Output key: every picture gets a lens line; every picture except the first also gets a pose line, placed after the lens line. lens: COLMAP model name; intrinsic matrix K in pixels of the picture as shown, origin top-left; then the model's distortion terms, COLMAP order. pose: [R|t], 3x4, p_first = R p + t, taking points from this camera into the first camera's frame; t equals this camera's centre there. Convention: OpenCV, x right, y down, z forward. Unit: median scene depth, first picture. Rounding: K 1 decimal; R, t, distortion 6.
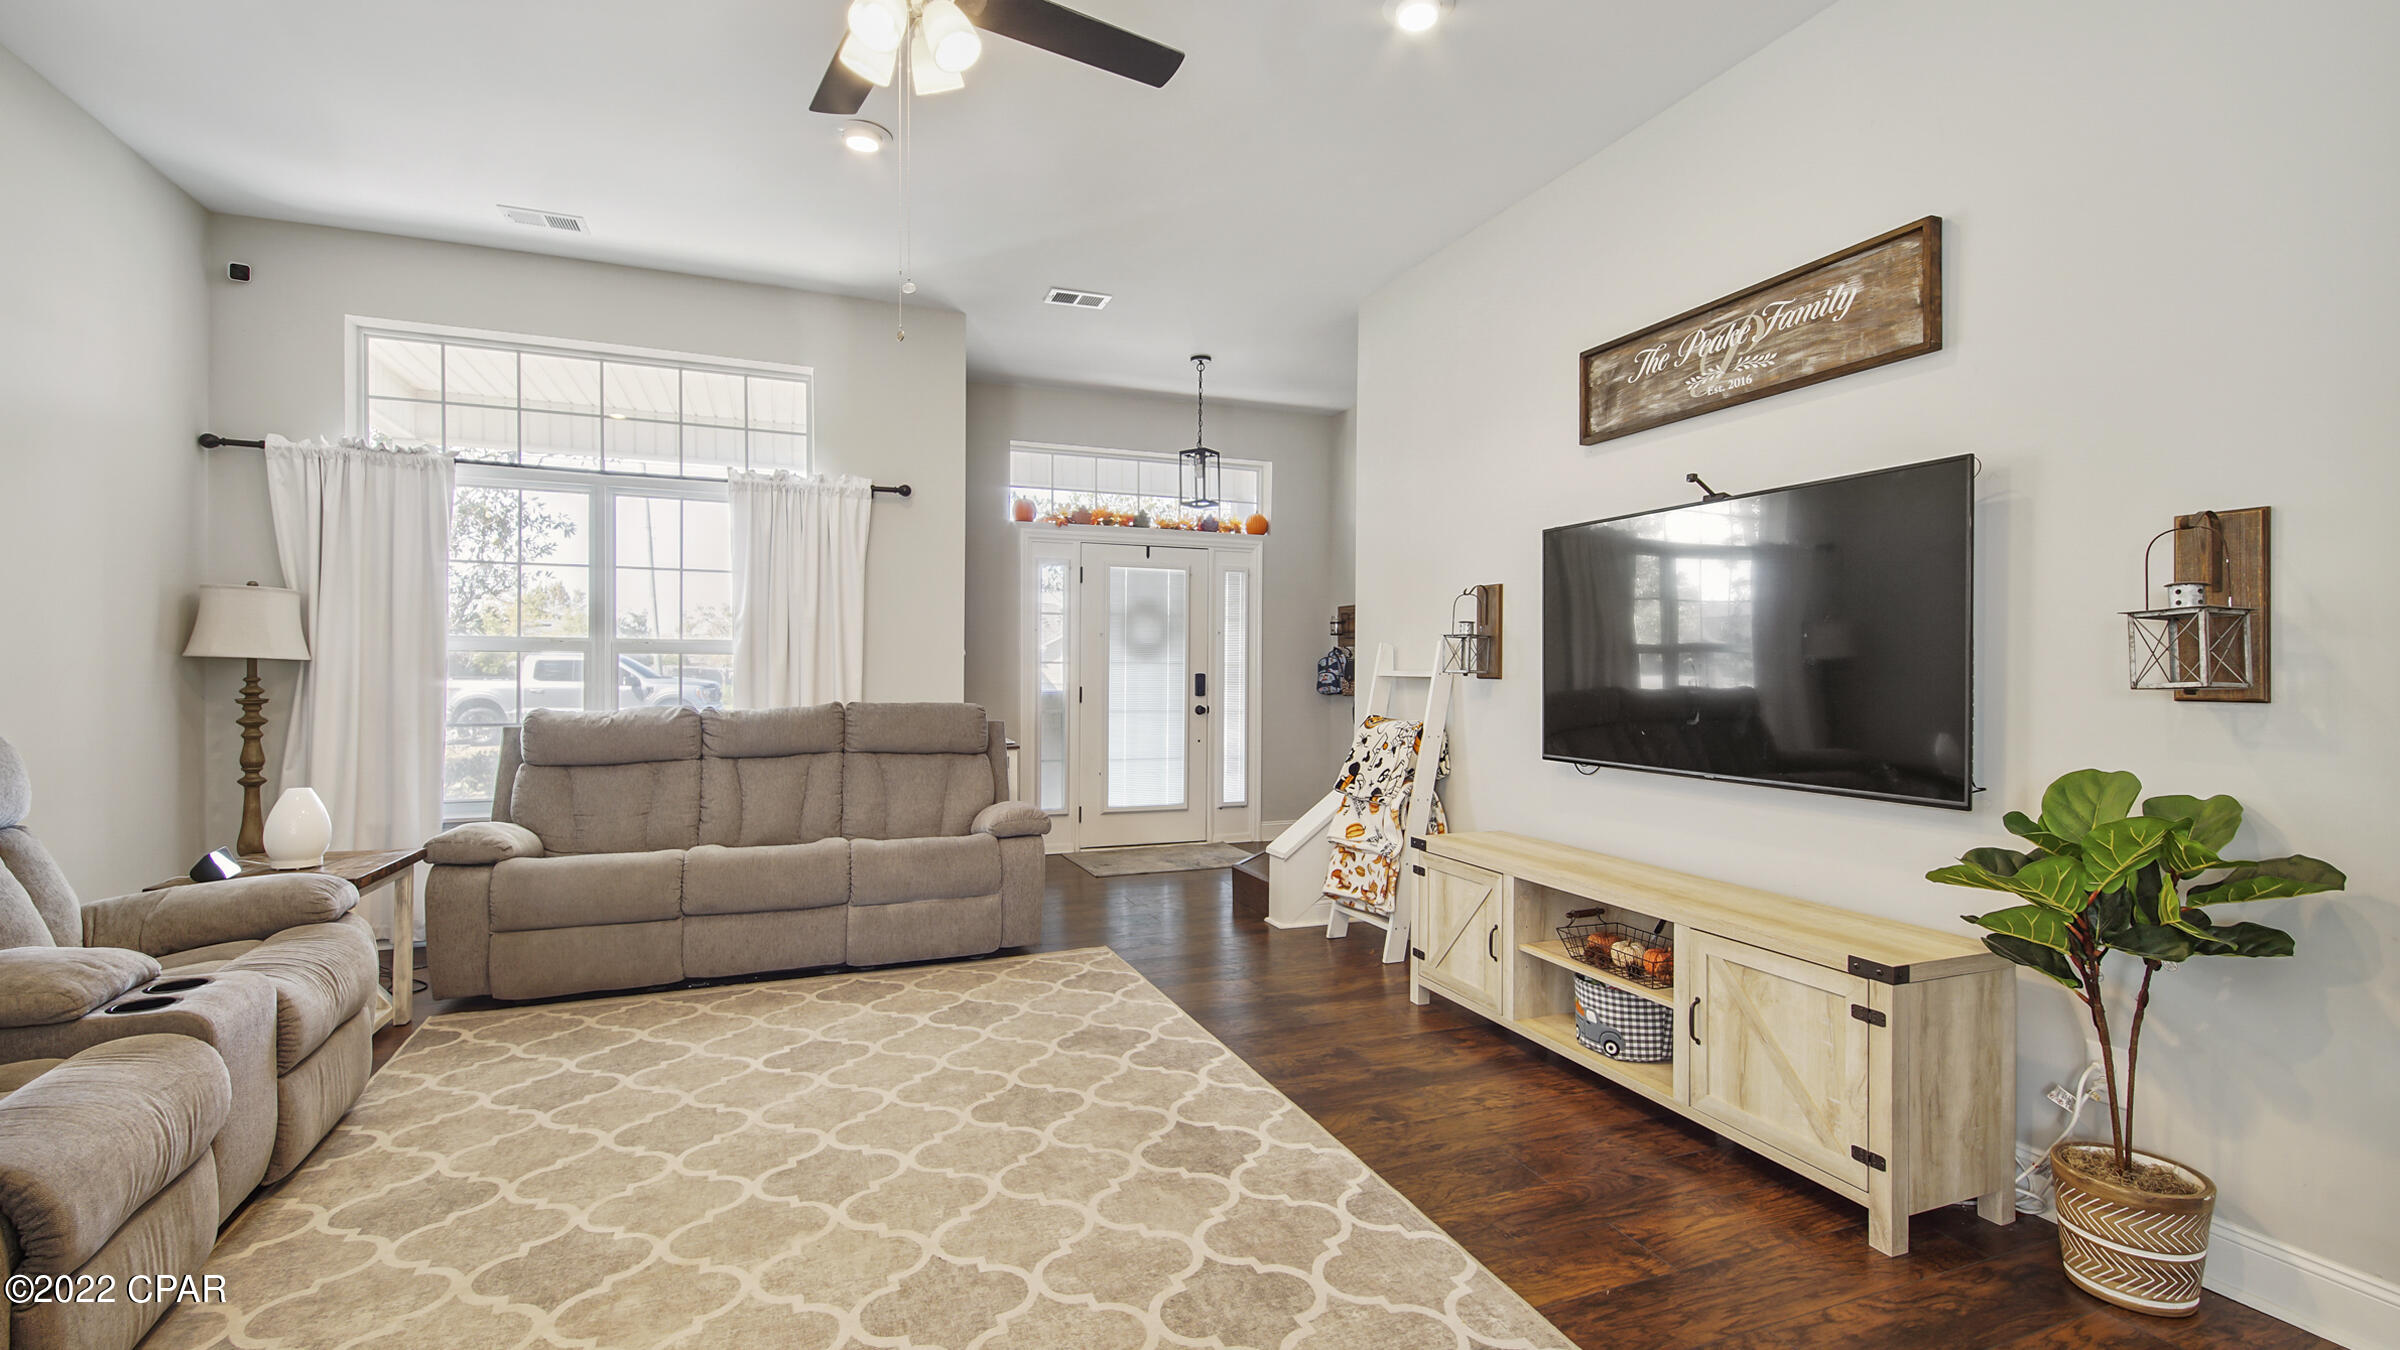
lens RADIAL K [[1017.0, 0, 1209.2], [0, 1017.0, 665.9], [0, 0, 1]] dist [0.040343, -0.021631]
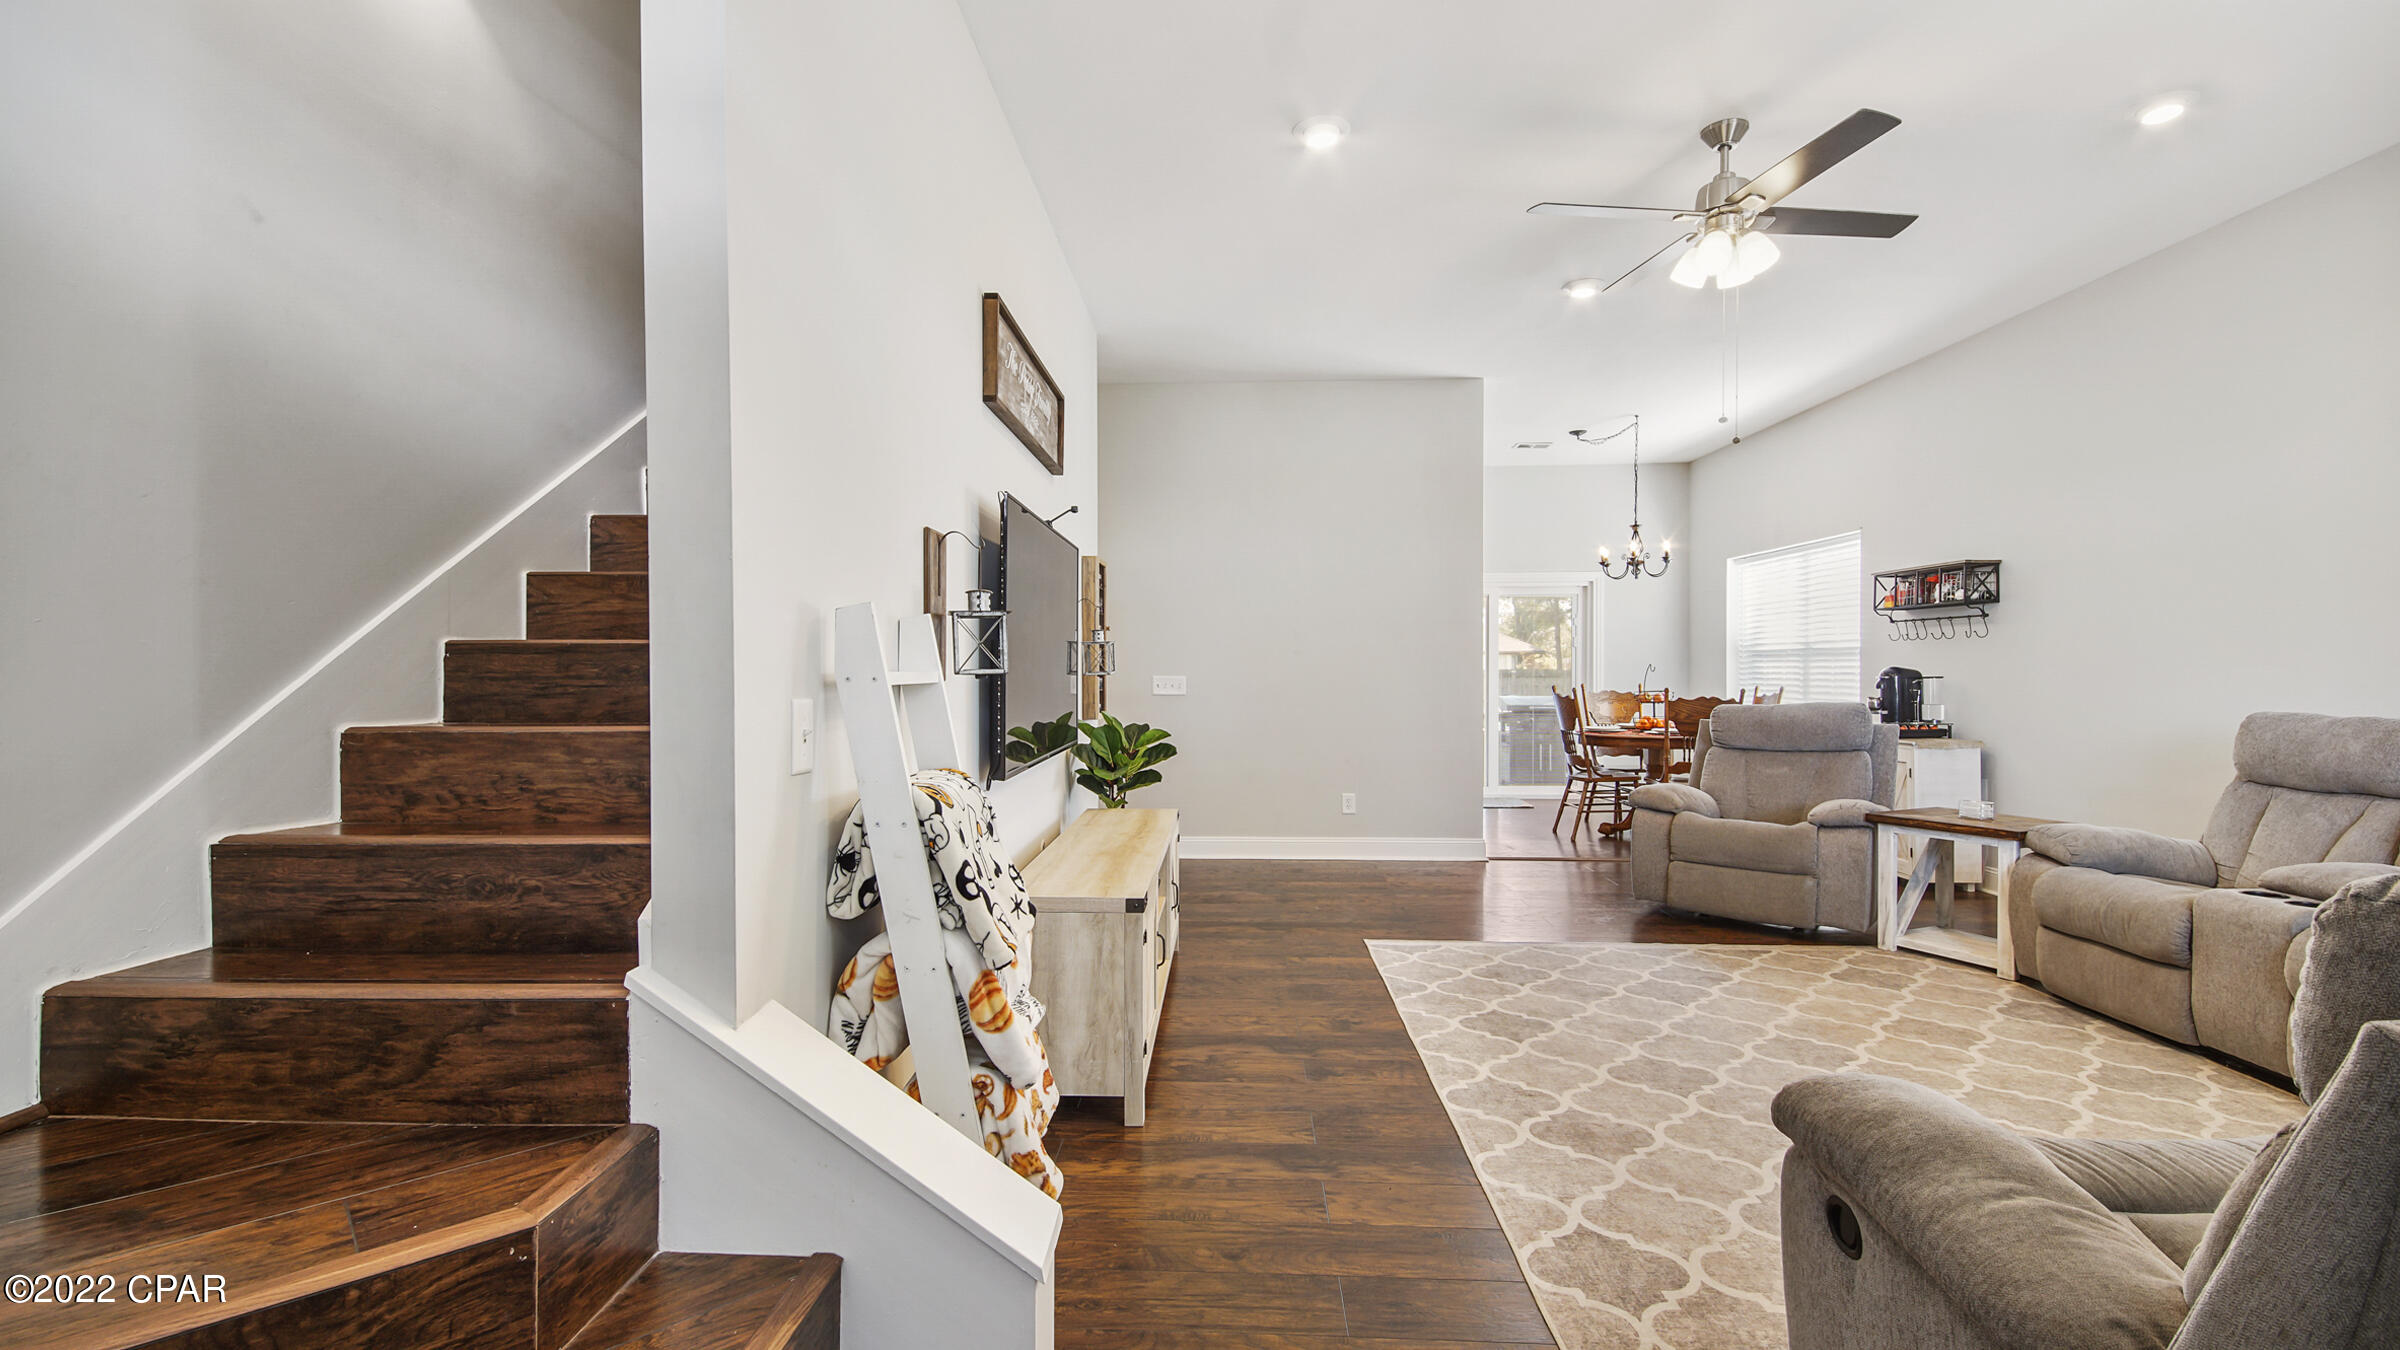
lens RADIAL K [[1050.4, 0, 1191.3], [0, 1050.4, 665.6], [0, 0, 1]] dist [0.041109, -0.024142]
pose [[-0.905383, -0.005113, 0.424565, -0.217831], [-0.005977, 0.999982, -0.000703, 0.004193], [-0.424554, -0.003175, -0.905397, 2.416475]]
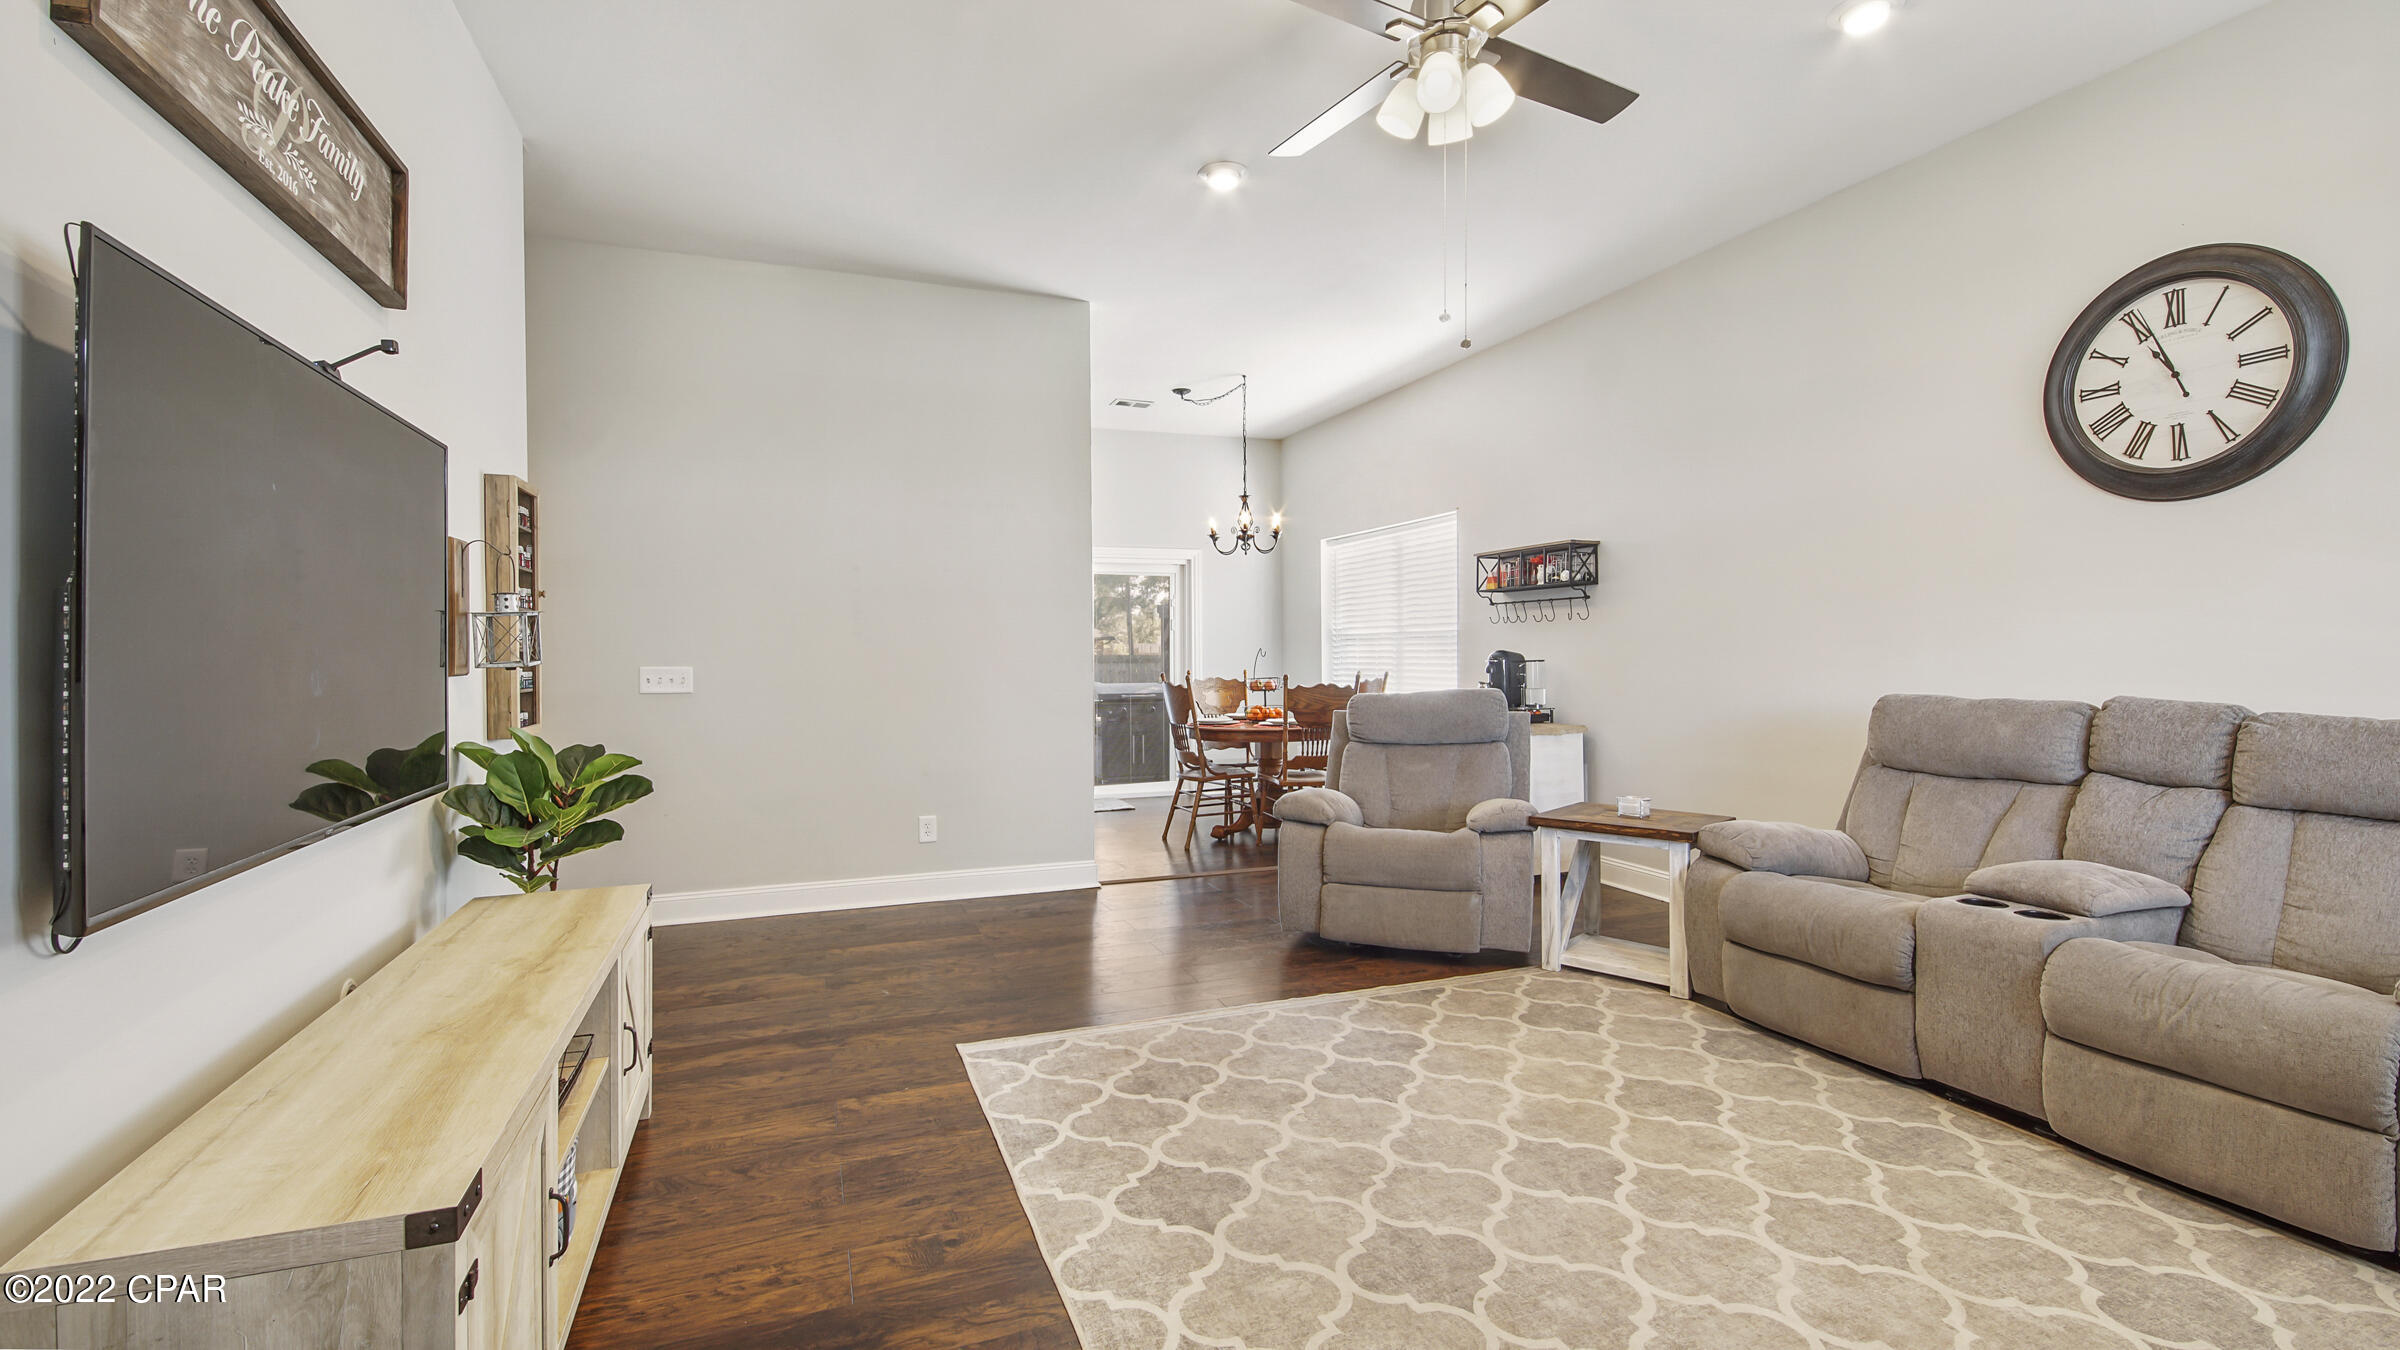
lens RADIAL K [[1050.4, 0, 1191.3], [0, 1050.4, 665.6], [0, 0, 1]] dist [0.041109, -0.024142]
pose [[-0.999369, -0.001507, 0.035491, -0.044885], [-0.001139, 0.999945, 0.010383, 0.006204], [-0.035505, 0.010336, -0.999316, 1.895990]]
